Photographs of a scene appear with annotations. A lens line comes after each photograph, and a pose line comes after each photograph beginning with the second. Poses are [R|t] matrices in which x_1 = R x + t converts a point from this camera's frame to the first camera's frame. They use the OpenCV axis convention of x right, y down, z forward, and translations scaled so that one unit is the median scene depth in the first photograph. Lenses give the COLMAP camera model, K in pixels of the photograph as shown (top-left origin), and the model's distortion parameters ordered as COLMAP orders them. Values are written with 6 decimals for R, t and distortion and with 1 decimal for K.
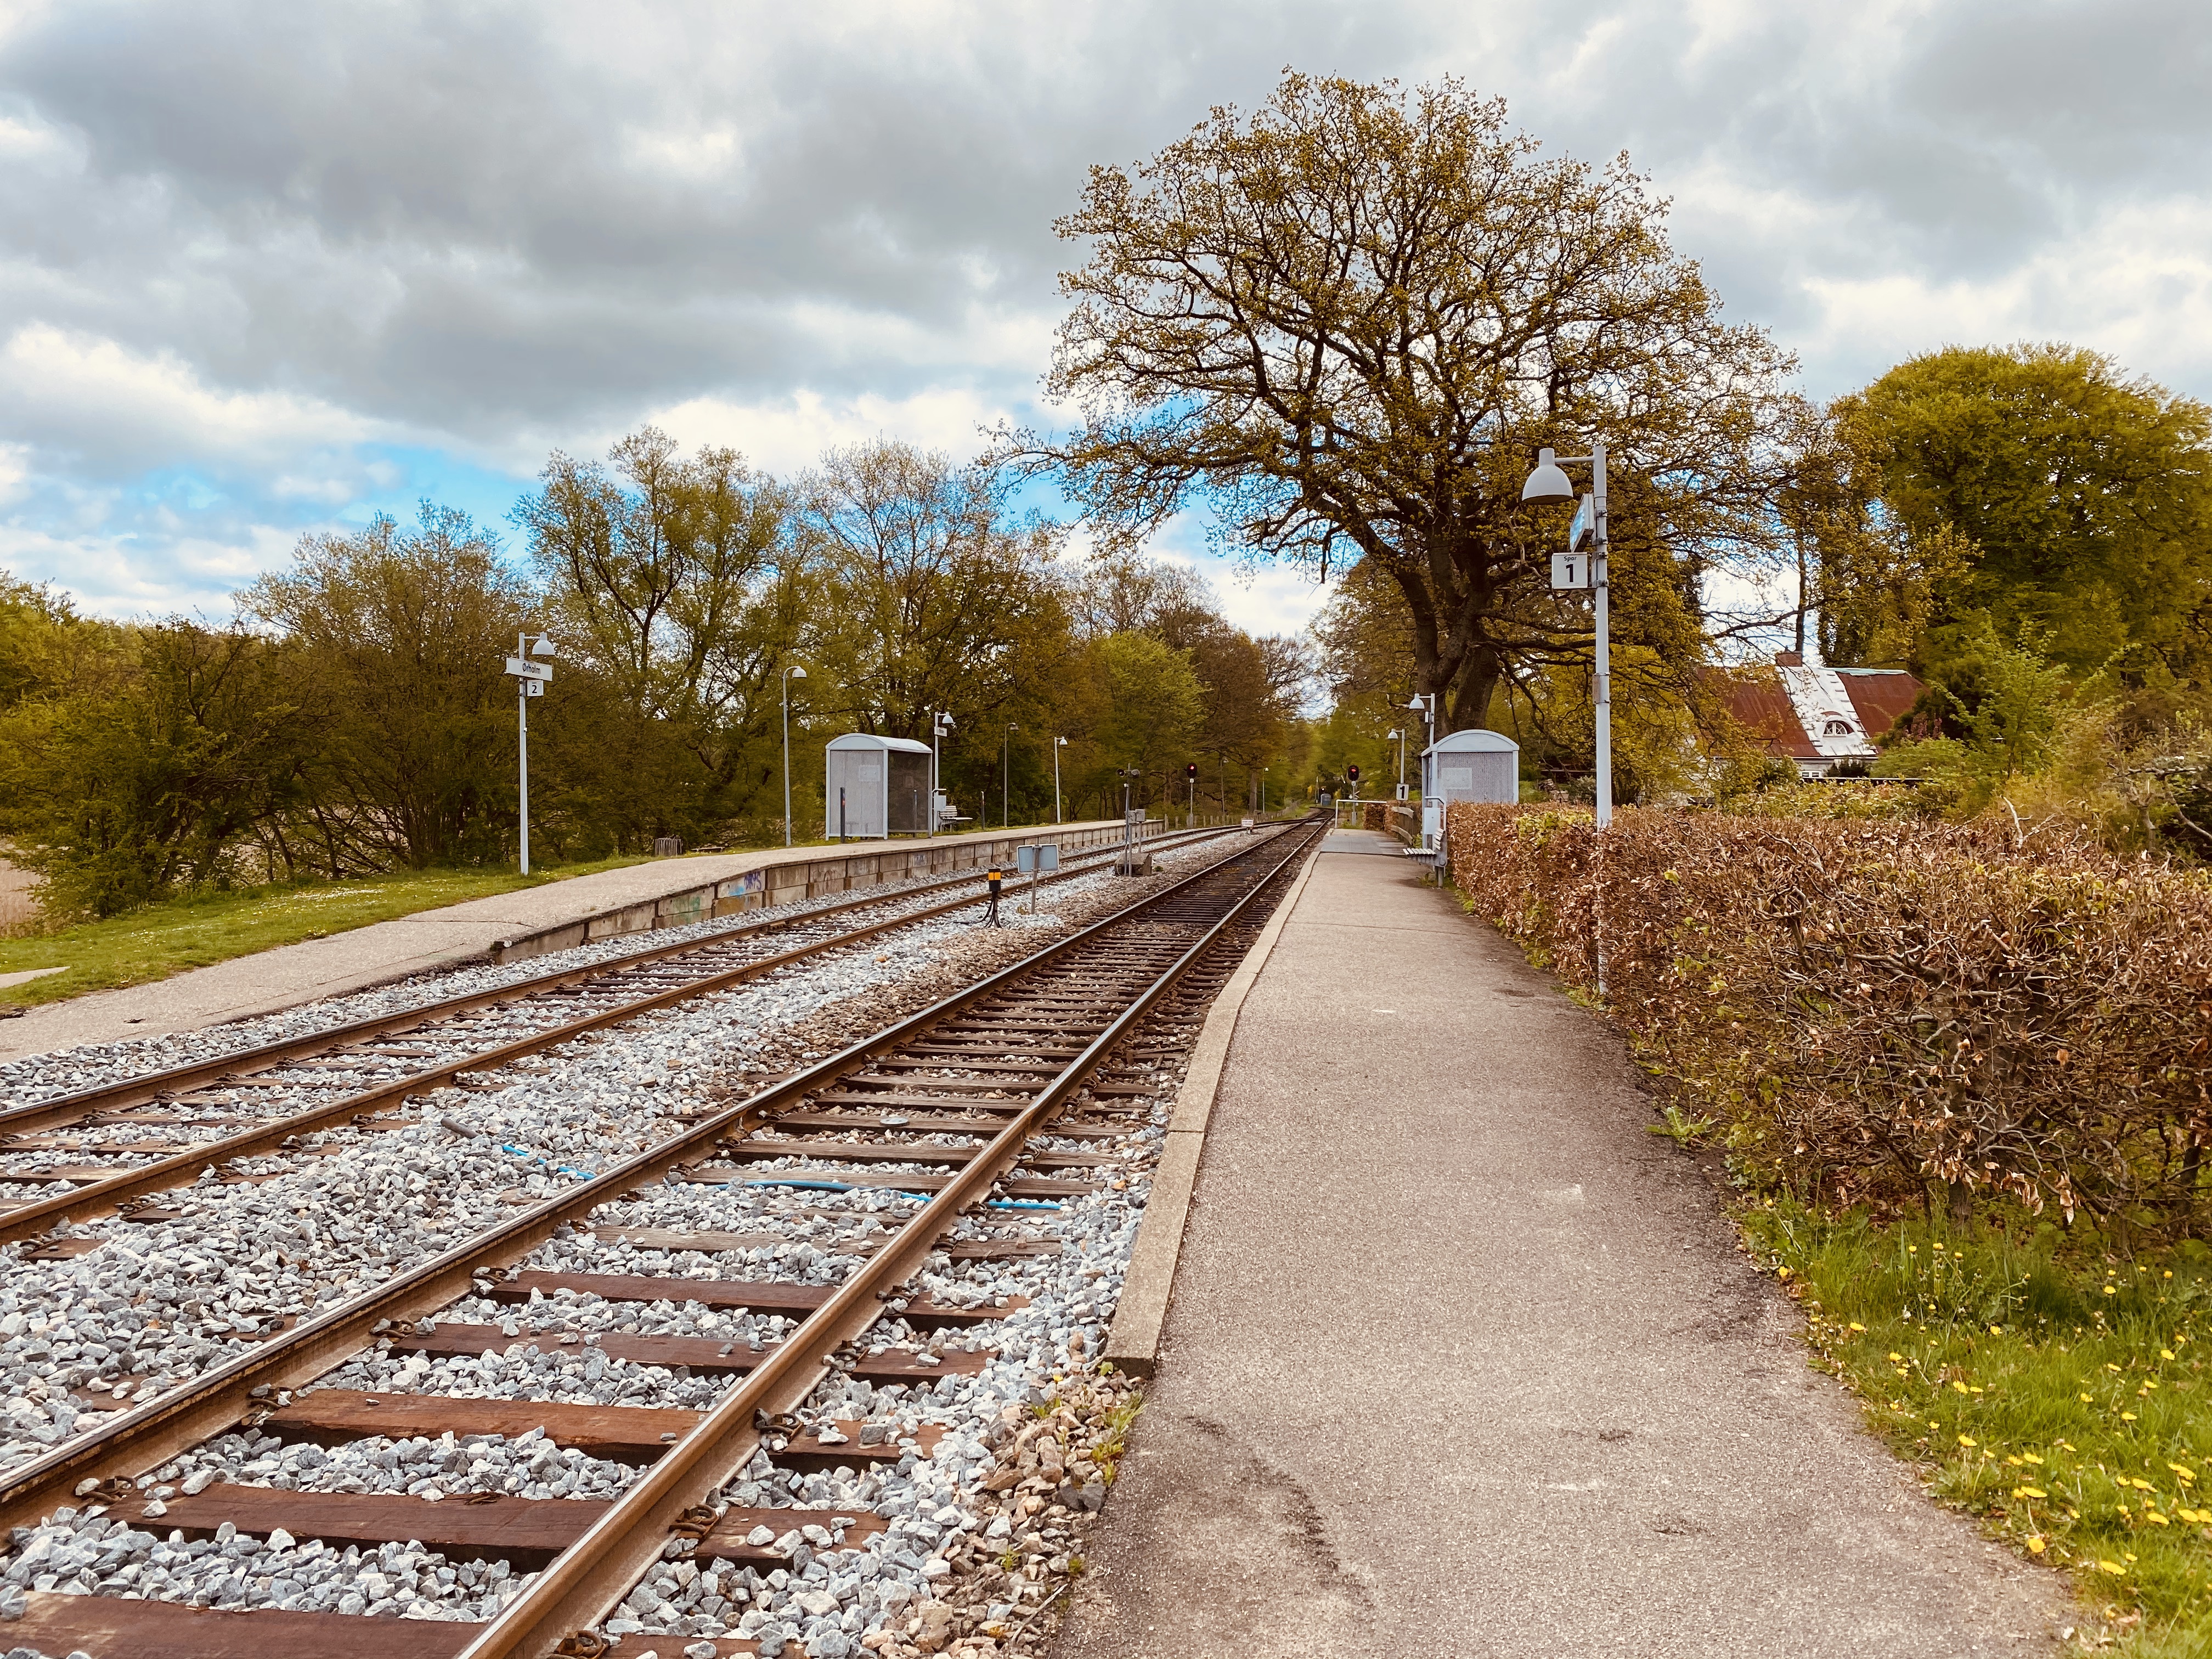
lens RADIAL K [[1674.2, 0, 1106.0], [0, 1674.2, 768.8], [0, 0, 1]] dist [0.063933, -0.110867]
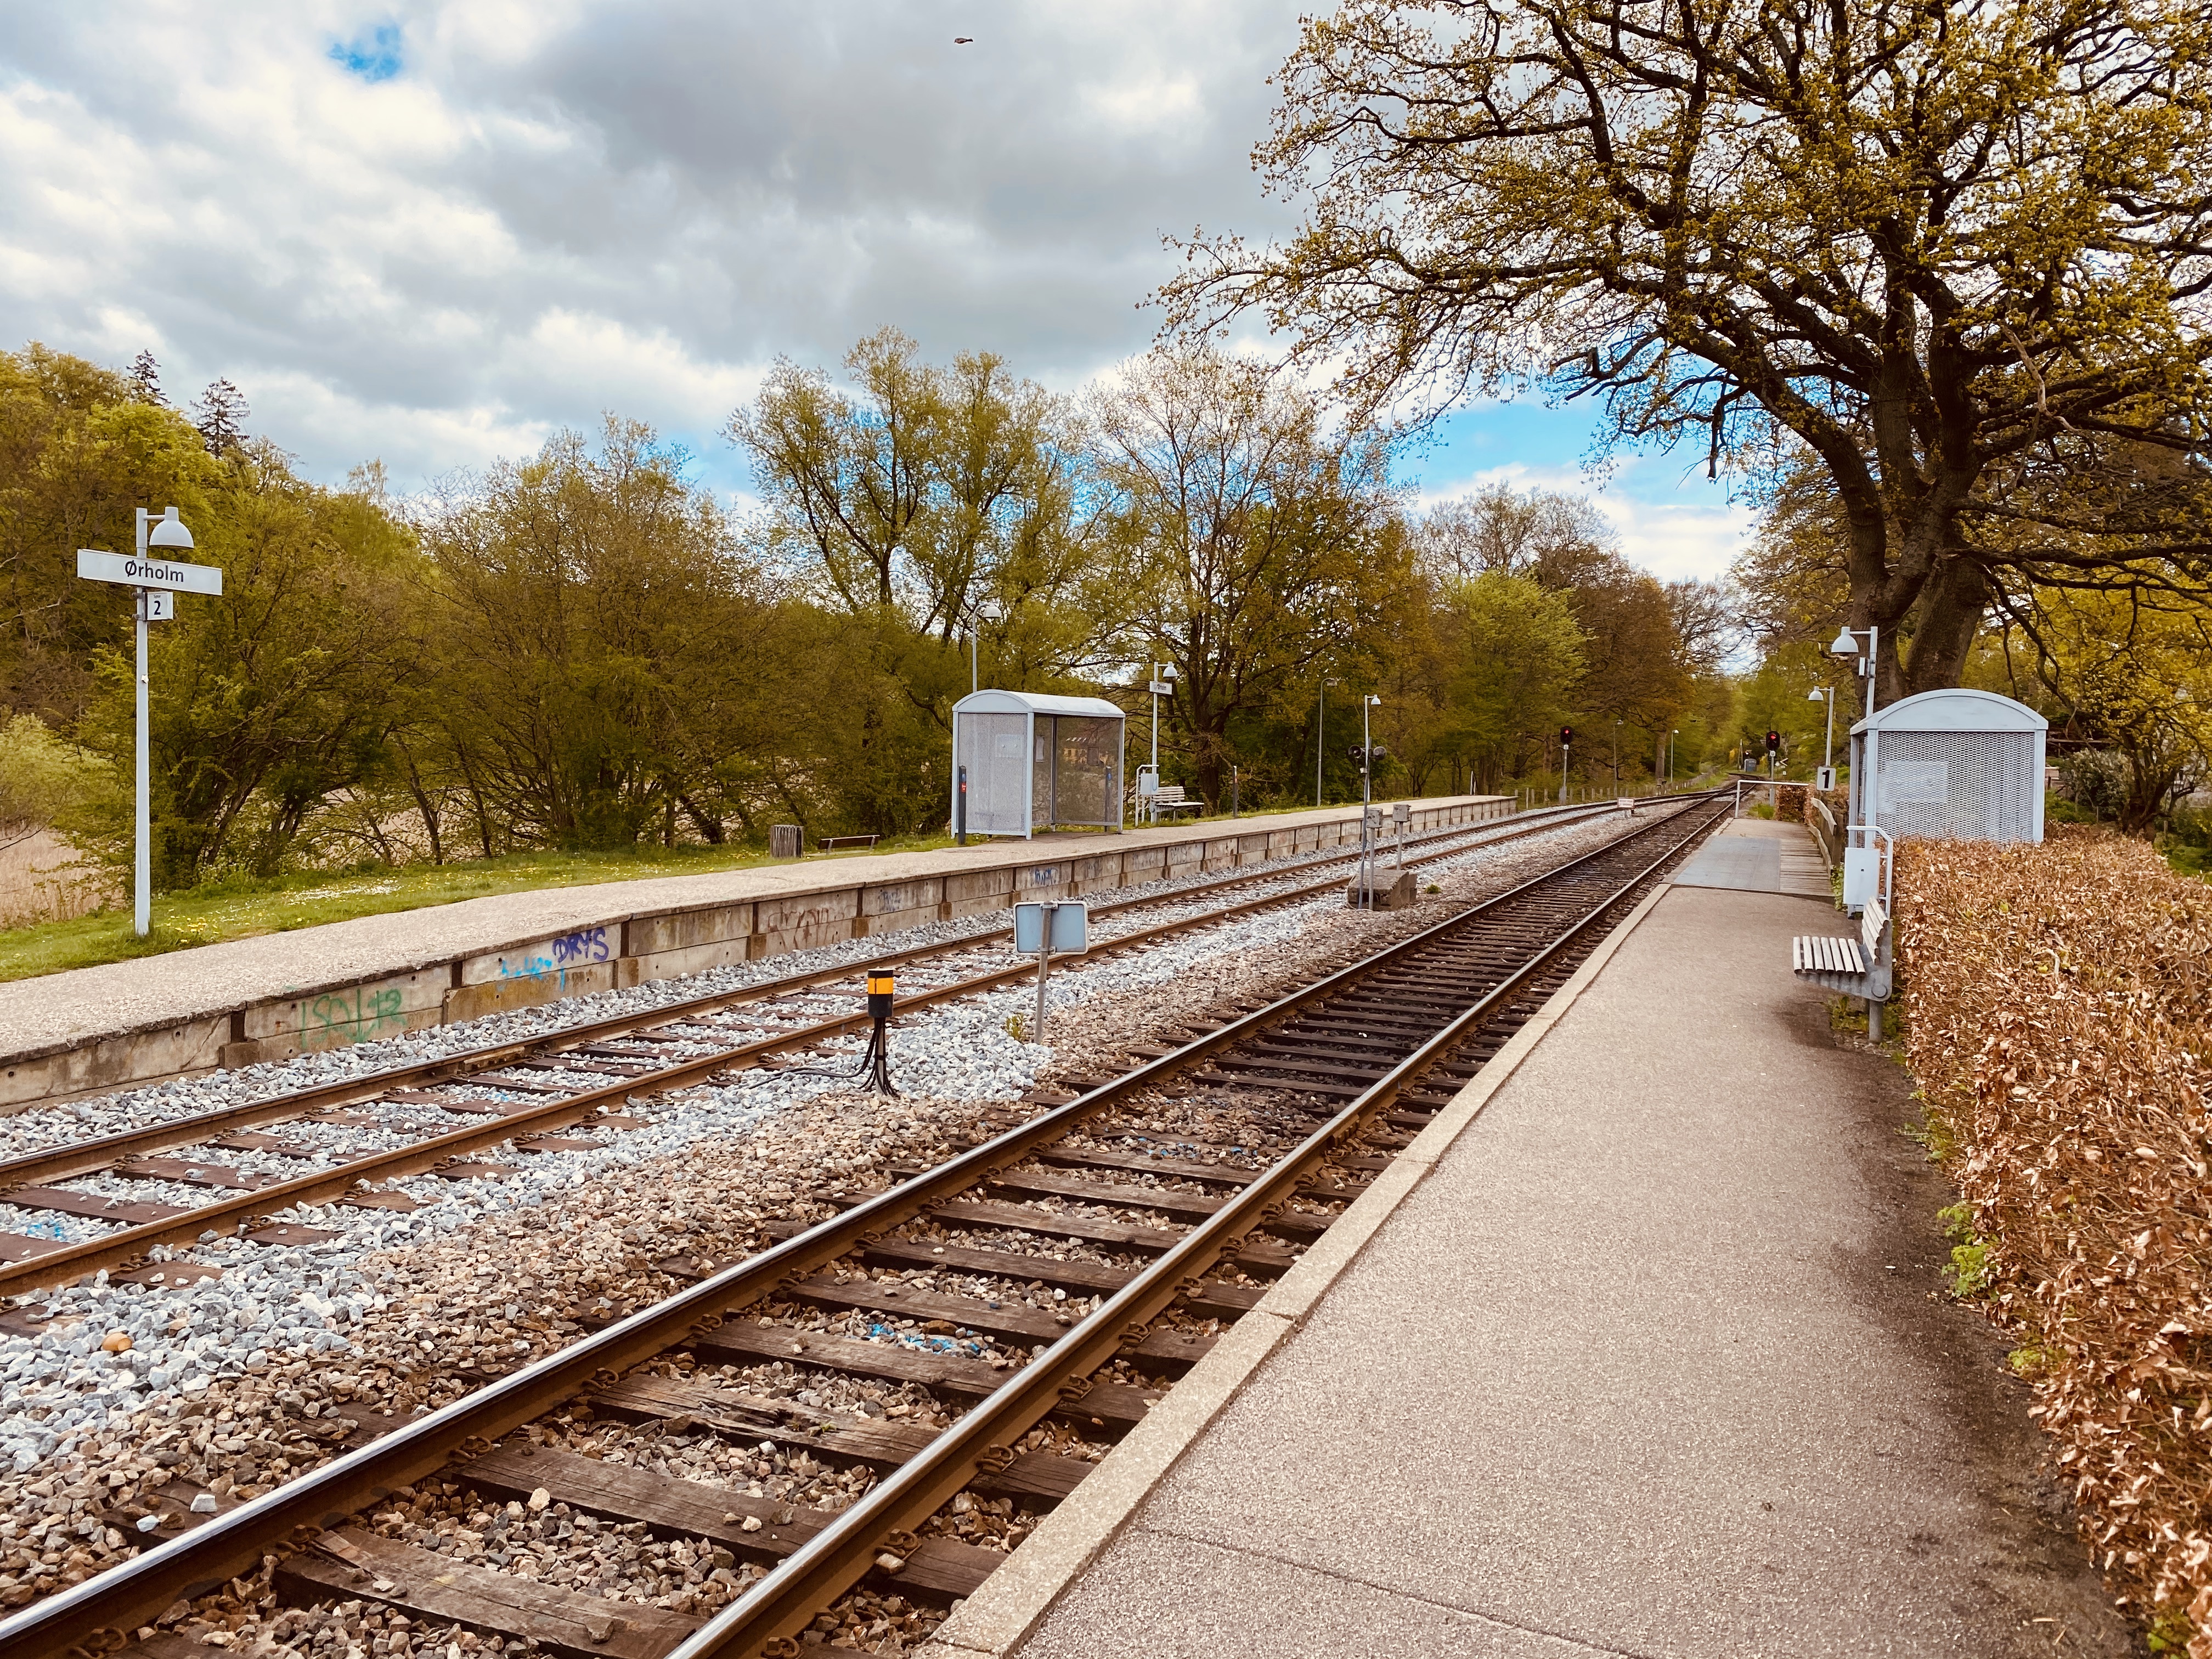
lens RADIAL K [[1674.2, 0, 1106.0], [0, 1674.2, 768.8], [0, 0, 1]] dist [0.063933, -0.110867]
pose [[0.971699, 0.016816, -0.235624, 0.053395], [-0.010570, 0.999559, 0.027747, -0.006228], [0.235987, -0.024471, 0.971448, 0.262200]]
